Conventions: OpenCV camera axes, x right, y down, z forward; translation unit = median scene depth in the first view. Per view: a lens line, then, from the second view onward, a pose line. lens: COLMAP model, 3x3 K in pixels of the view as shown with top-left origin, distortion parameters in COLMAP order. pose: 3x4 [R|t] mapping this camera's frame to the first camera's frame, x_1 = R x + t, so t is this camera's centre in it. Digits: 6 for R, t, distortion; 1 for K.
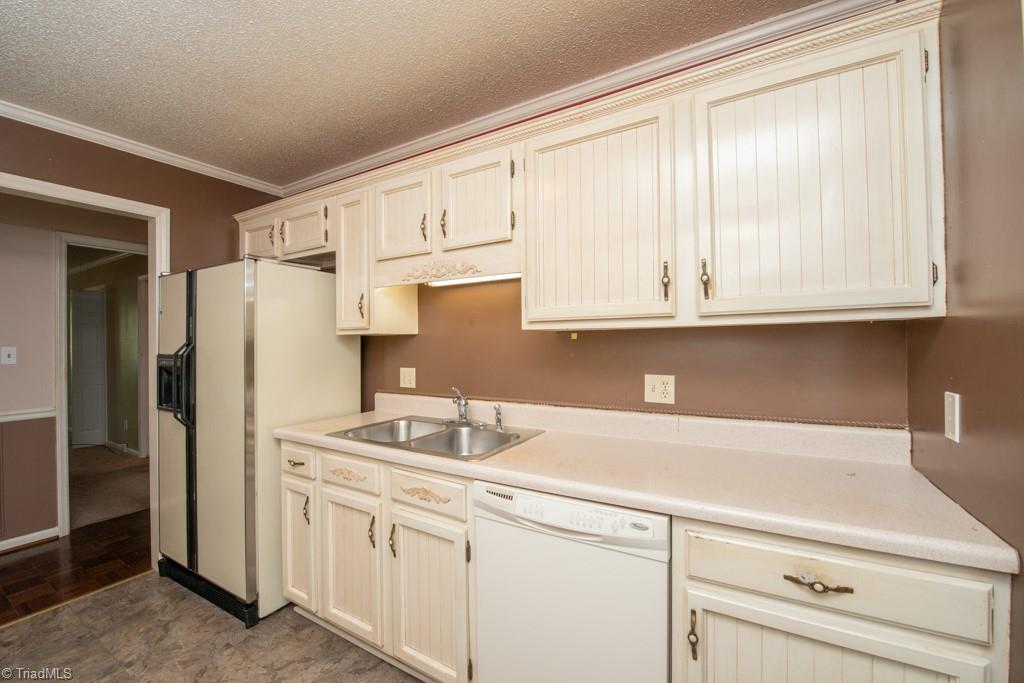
lens RADIAL K [[412.7, 0, 515.3], [0, 412.7, 339.8], [0, 0, 1]] dist [-0.008331, -0.001715]
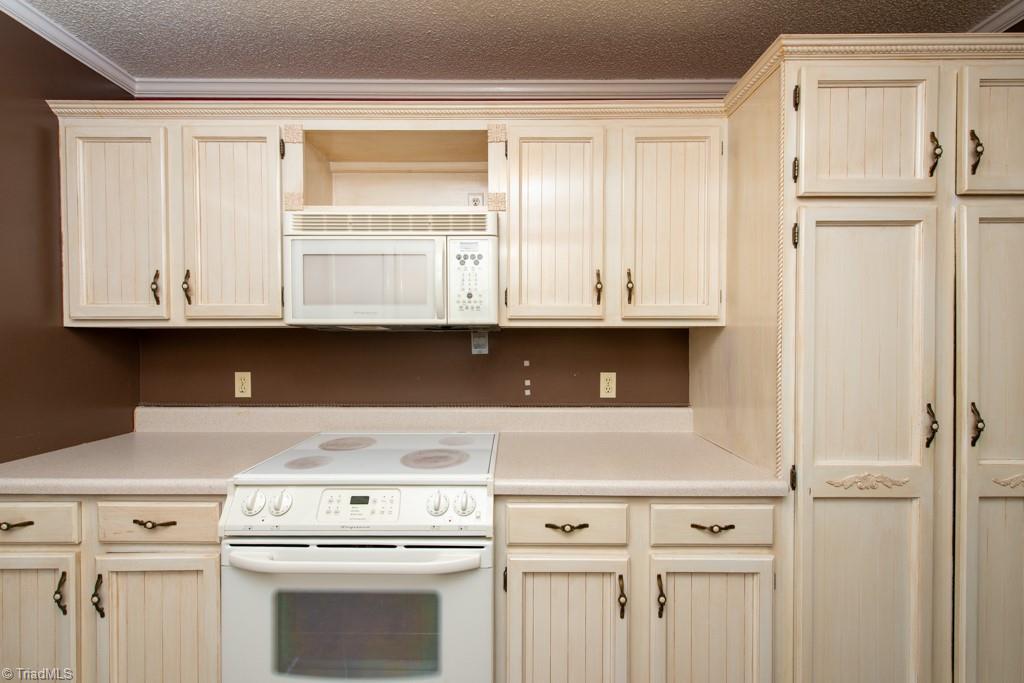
lens RADIAL K [[385.7, 0, 507.3], [0, 385.7, 346.1], [0, 0, 1]] dist [0.008659, -0.000405]
pose [[0.867689, 0.005353, 0.497079, -0.228807], [-0.014680, 0.999782, 0.014858, 0.002532], [-0.496891, -0.020190, 0.867578, 0.134738]]
